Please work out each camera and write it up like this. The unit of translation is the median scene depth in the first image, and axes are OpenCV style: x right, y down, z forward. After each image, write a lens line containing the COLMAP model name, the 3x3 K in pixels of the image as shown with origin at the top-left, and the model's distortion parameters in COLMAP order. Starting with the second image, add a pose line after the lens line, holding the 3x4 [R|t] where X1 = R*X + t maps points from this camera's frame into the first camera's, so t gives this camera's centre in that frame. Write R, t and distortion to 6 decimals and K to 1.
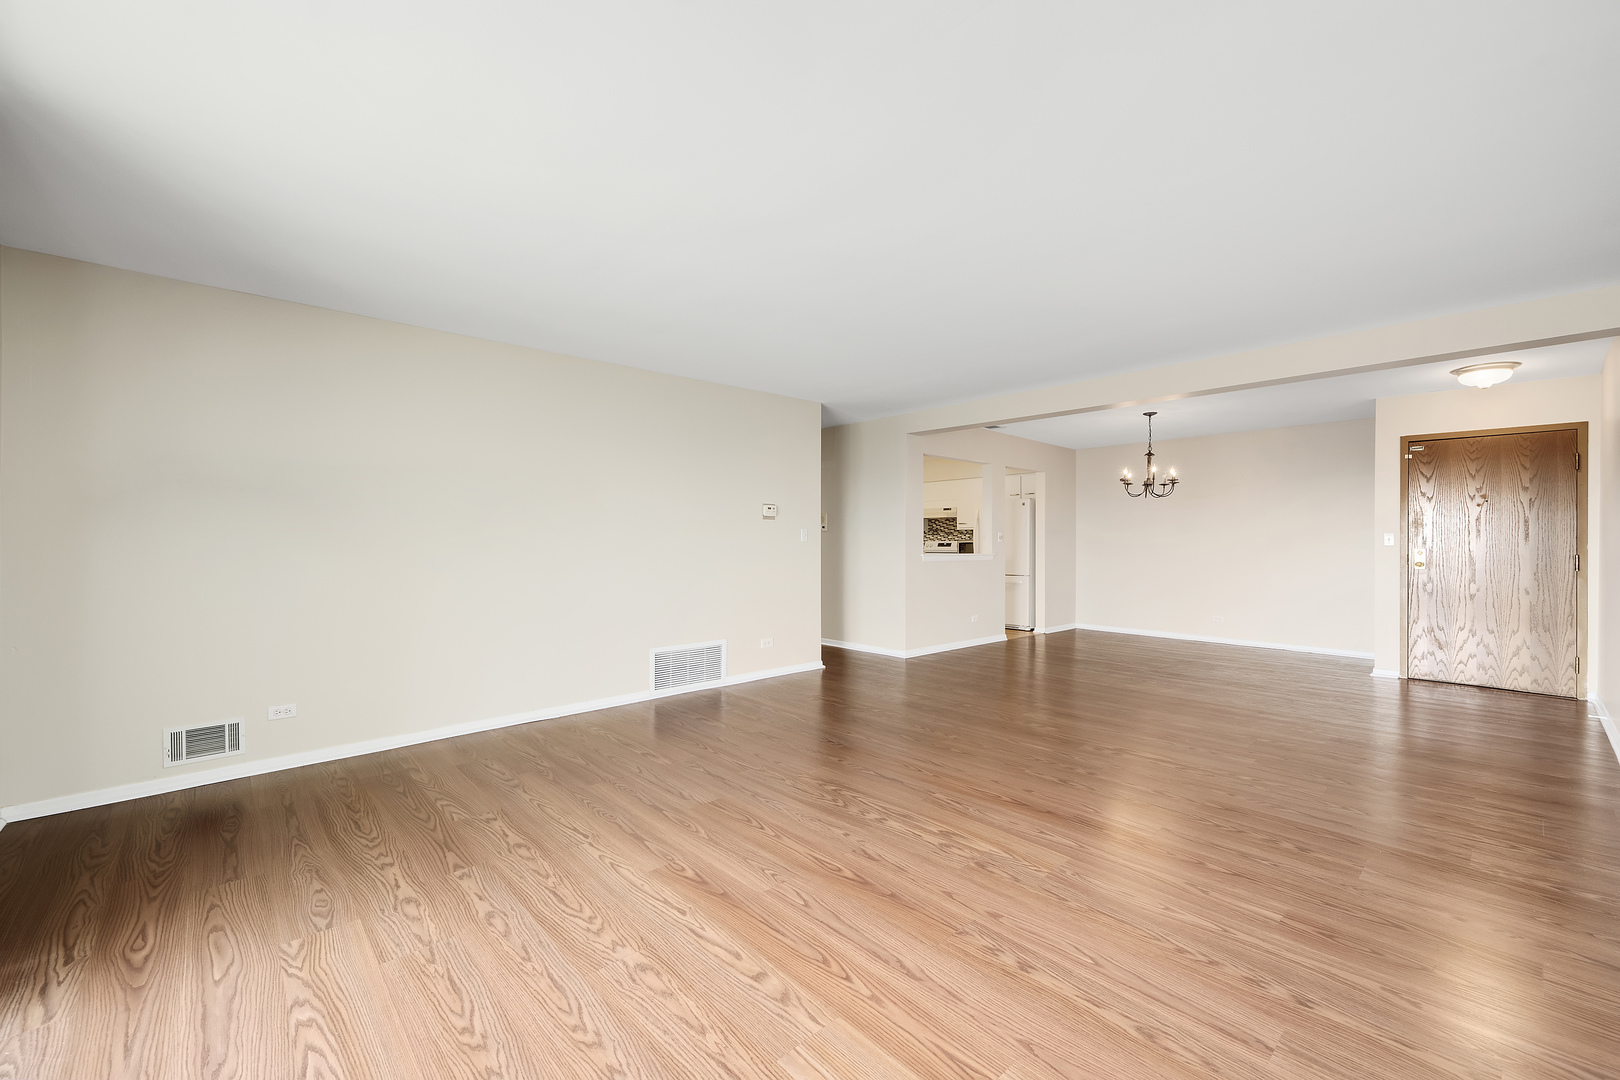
lens RADIAL K [[656.3, 0, 819.9], [0, 656.3, 543.4], [0, 0, 1]] dist [-0.002102, -0.000567]
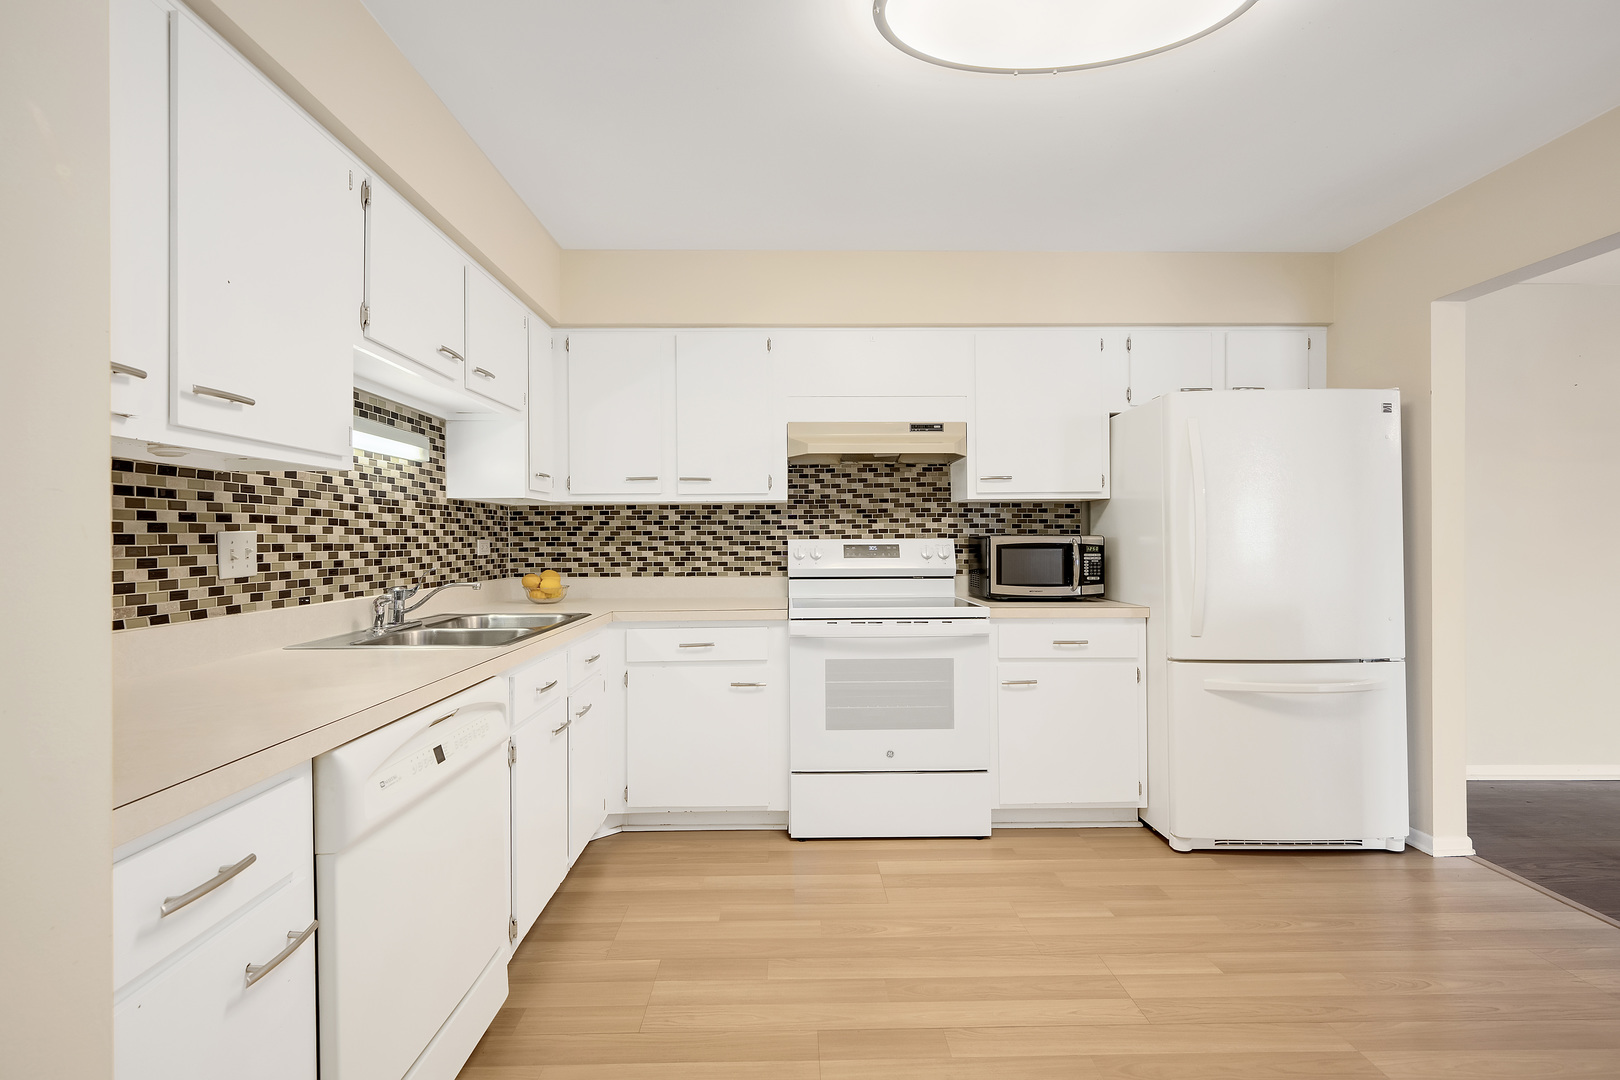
lens RADIAL K [[715.6, 0, 823.7], [0, 715.6, 534.3], [0, 0, 1]] dist [-0.001511, 0.000347]
pose [[0.673694, -0.000087, 0.739010, -0.106358], [0.005786, 0.999970, -0.005157, -0.006211], [-0.738987, 0.007750, 0.673675, 1.285888]]
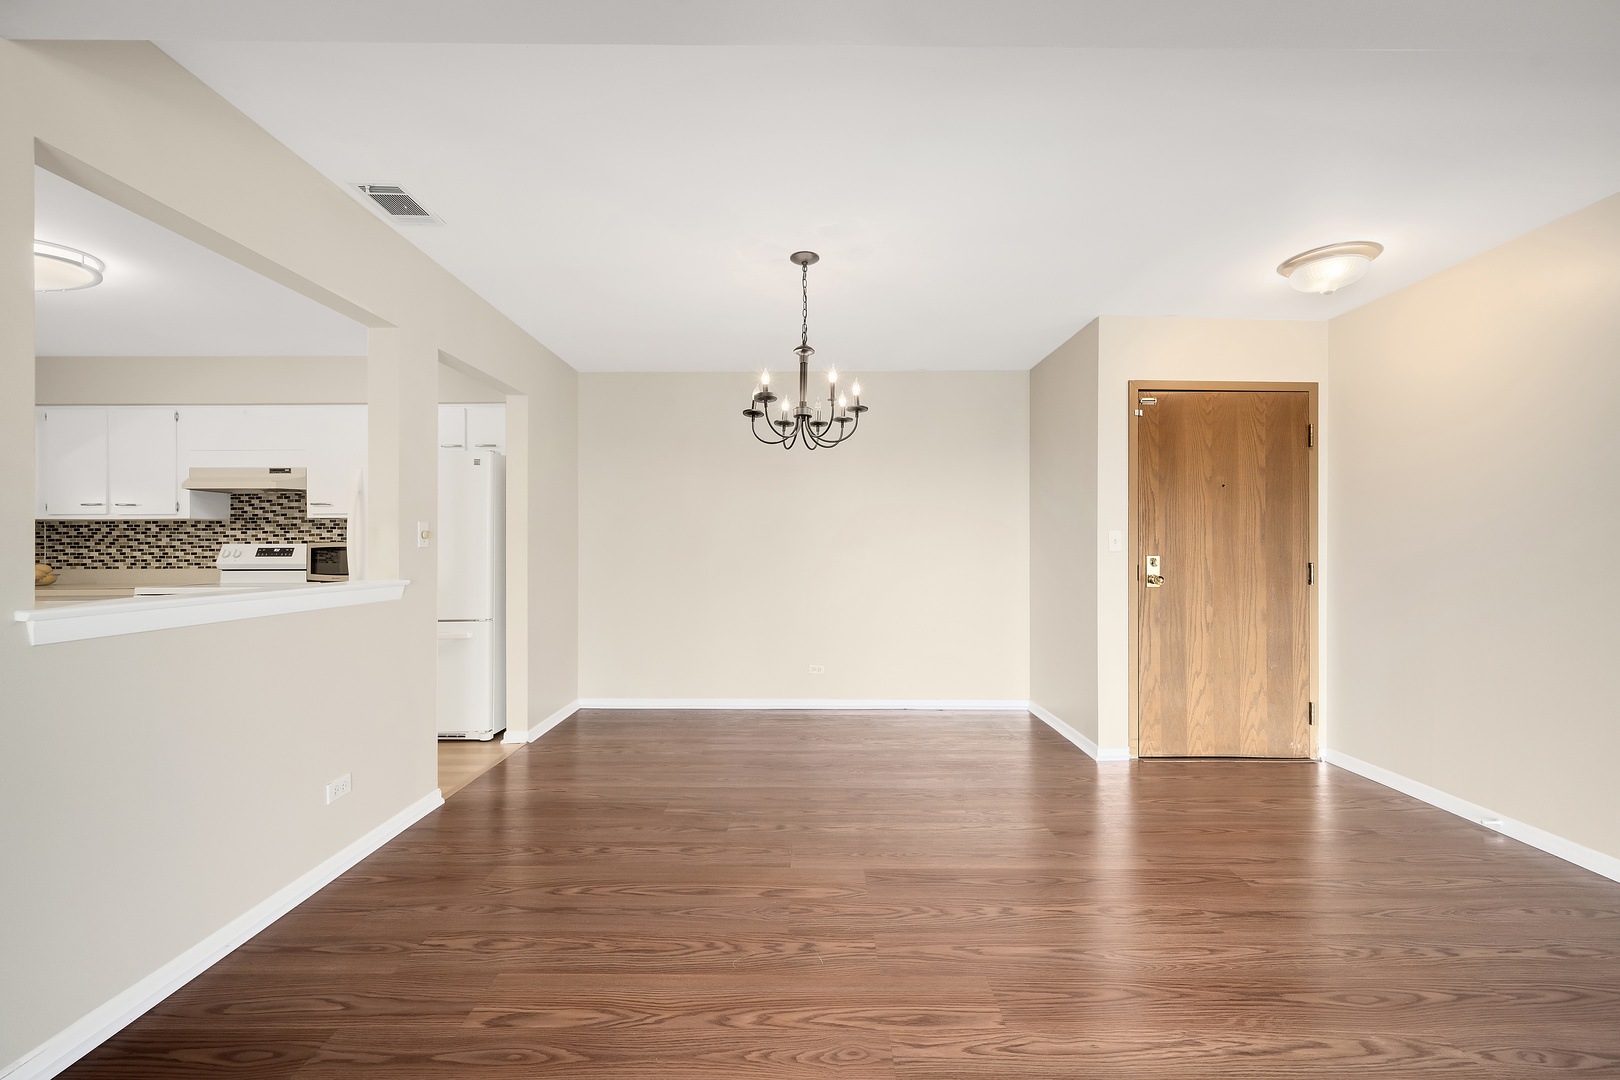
lens RADIAL K [[656.3, 0, 818.3], [0, 656.3, 540.9], [0, 0, 1]] dist [-0.002102, -0.000567]
pose [[0.679115, -0.000801, 0.734031, 0.183598], [0.003324, 0.999993, -0.001985, -0.005303], [-0.734024, 0.003788, 0.679113, 0.690122]]
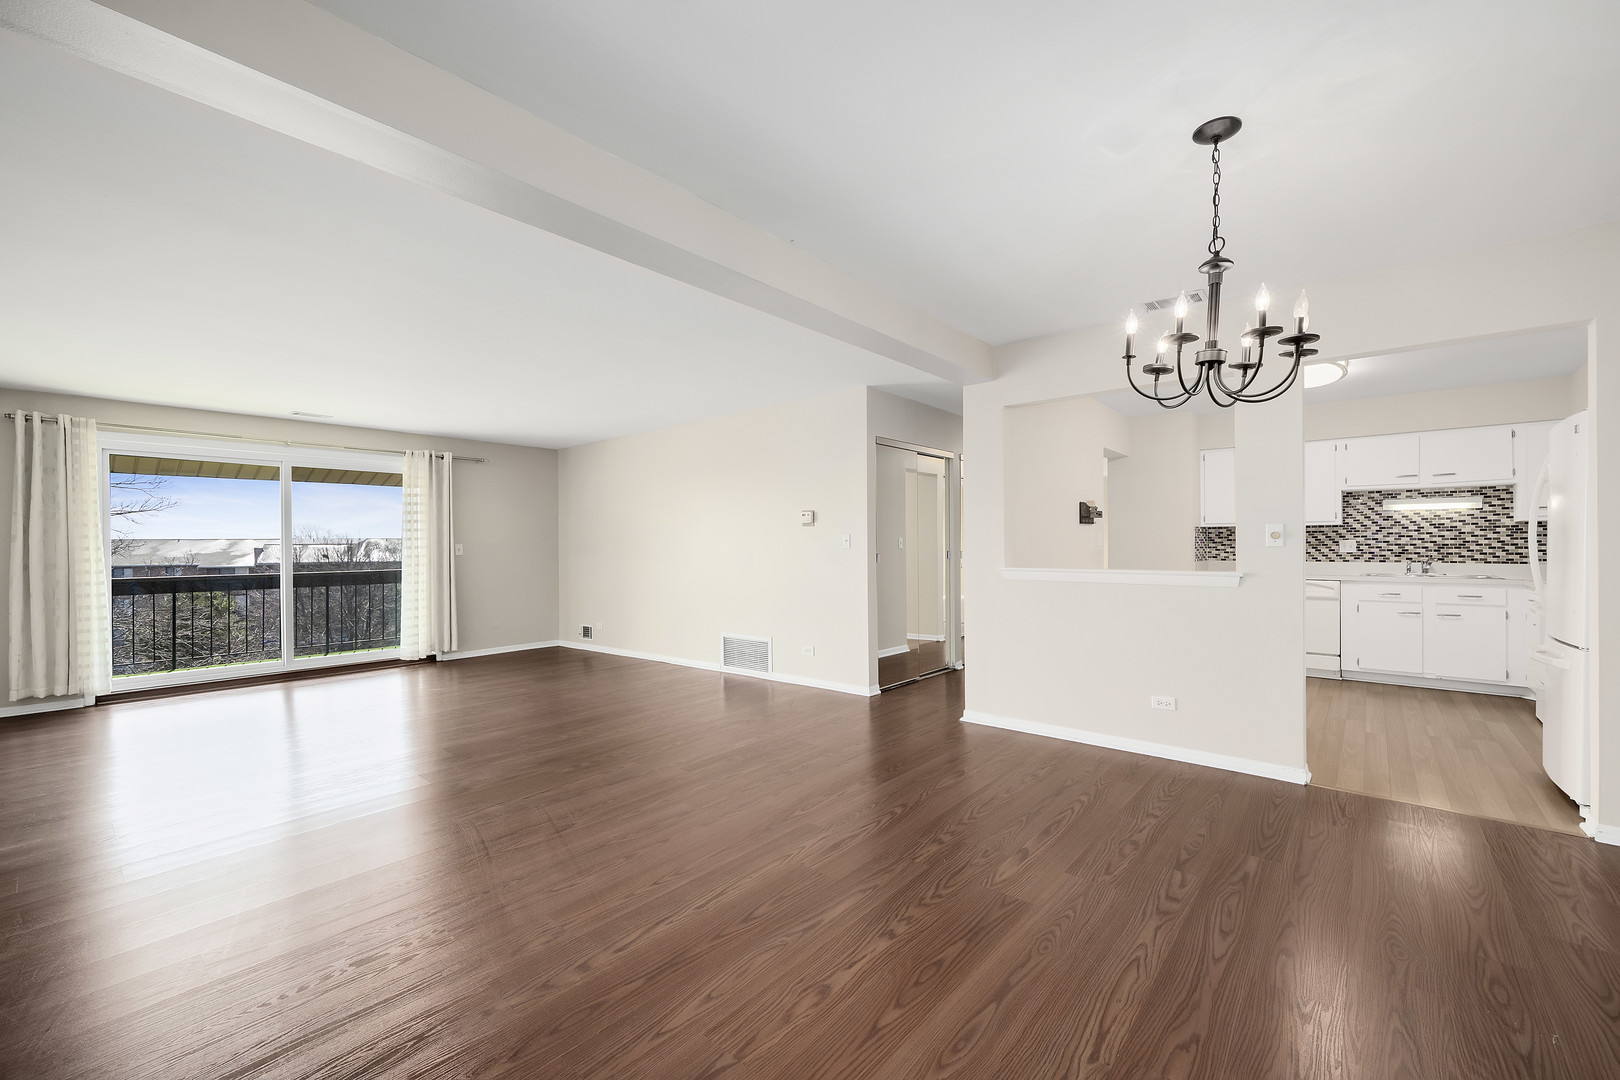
lens RADIAL K [[656.3, 0, 831.9], [0, 656.3, 545.7], [0, 0, 1]] dist [-0.002102, -0.000567]
pose [[0.136701, 0.000374, -0.990612, 0.775611], [0.005176, 0.999986, 0.001092, -0.006868], [0.990599, -0.005277, 0.136697, 0.772394]]
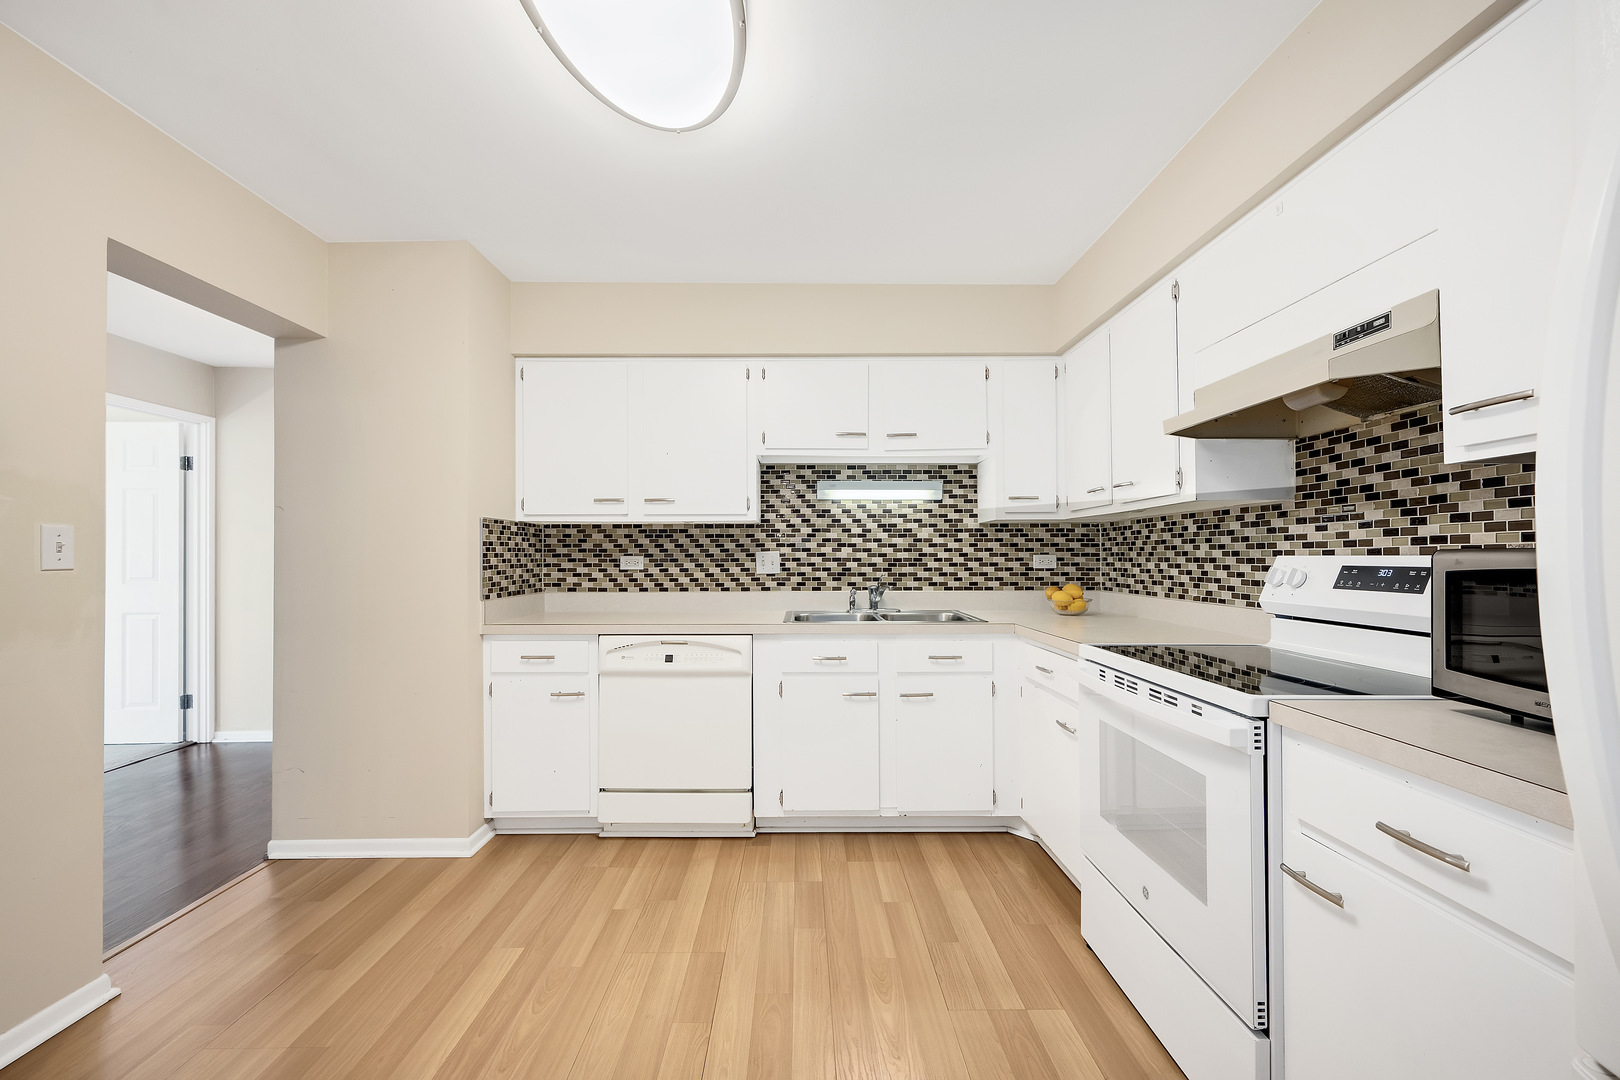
lens RADIAL K [[656.3, 0, 785.3], [0, 656.3, 550.7], [0, 0, 1]] dist [-0.002102, -0.000567]
pose [[0.720029, -0.009295, -0.693882, 0.316627], [0.004370, 0.999951, -0.008861, -0.005997], [0.693930, 0.003347, 0.720035, 1.268556]]
